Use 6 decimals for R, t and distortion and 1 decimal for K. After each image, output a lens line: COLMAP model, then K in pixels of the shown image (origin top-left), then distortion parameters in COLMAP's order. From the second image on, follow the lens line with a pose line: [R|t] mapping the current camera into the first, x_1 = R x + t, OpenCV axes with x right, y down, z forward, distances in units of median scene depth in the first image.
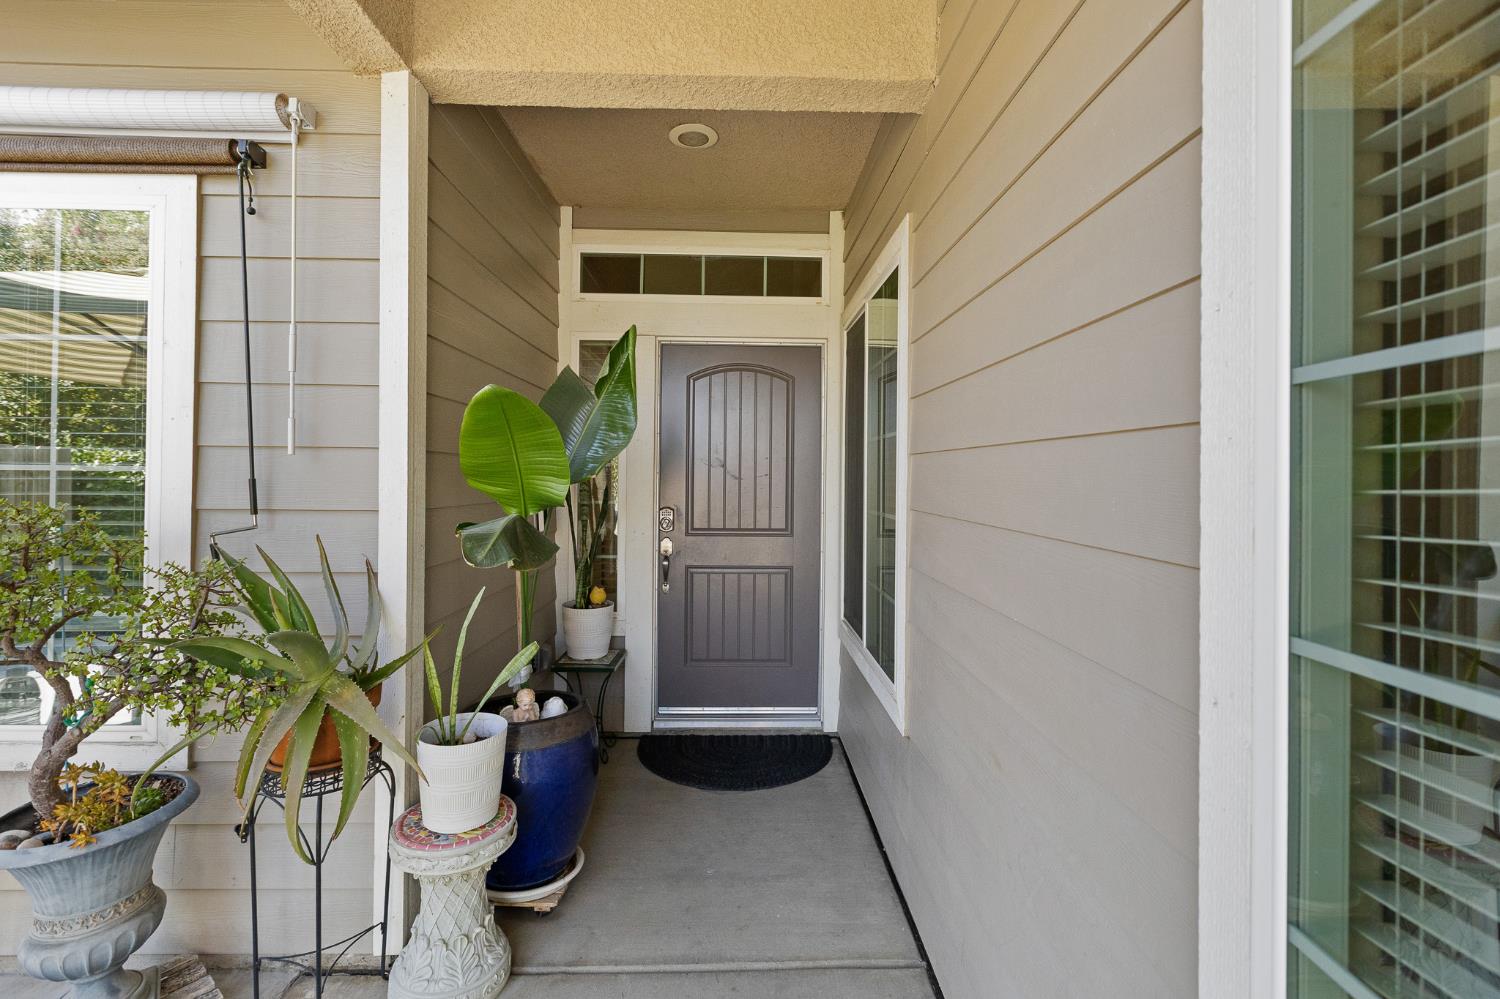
lens RADIAL K [[665.2, 0, 752.0], [0, 665.2, 491.6], [0, 0, 1]] dist [0.001068, -0.000314]
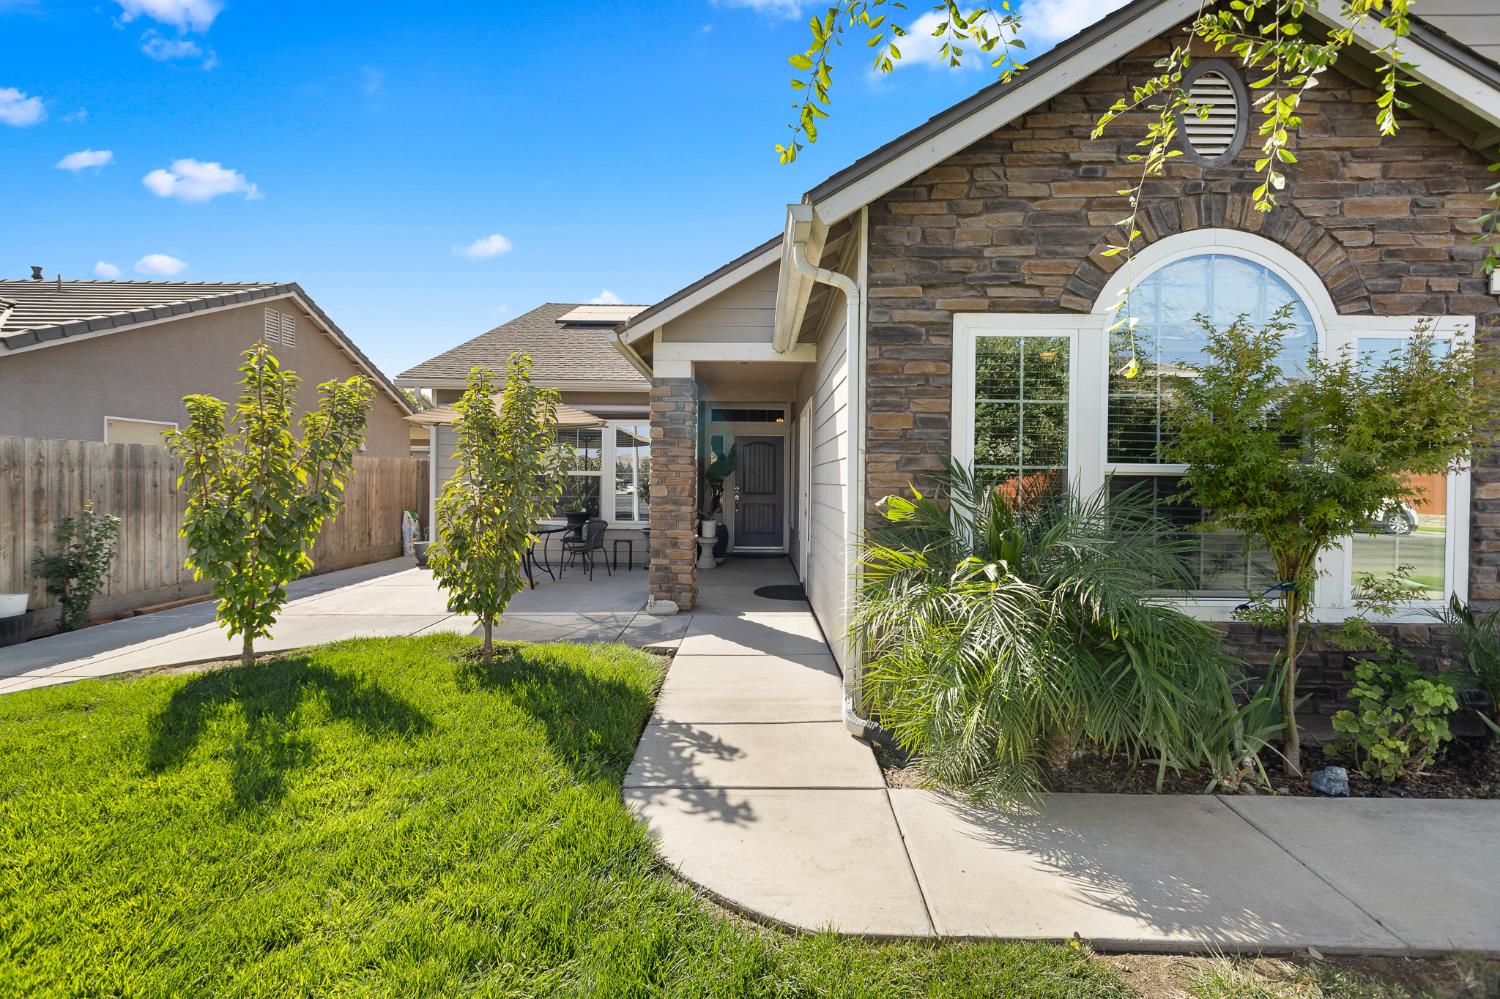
lens RADIAL K [[665.2, 0, 748.1], [0, 665.2, 502.6], [0, 0, 1]] dist [0.001068, -0.000314]
pose [[0.999605, -0.001946, -0.028029, 0.018906], [0.002762, 0.999572, 0.029117, 0.012603], [0.027961, -0.029183, 0.999183, -2.293359]]
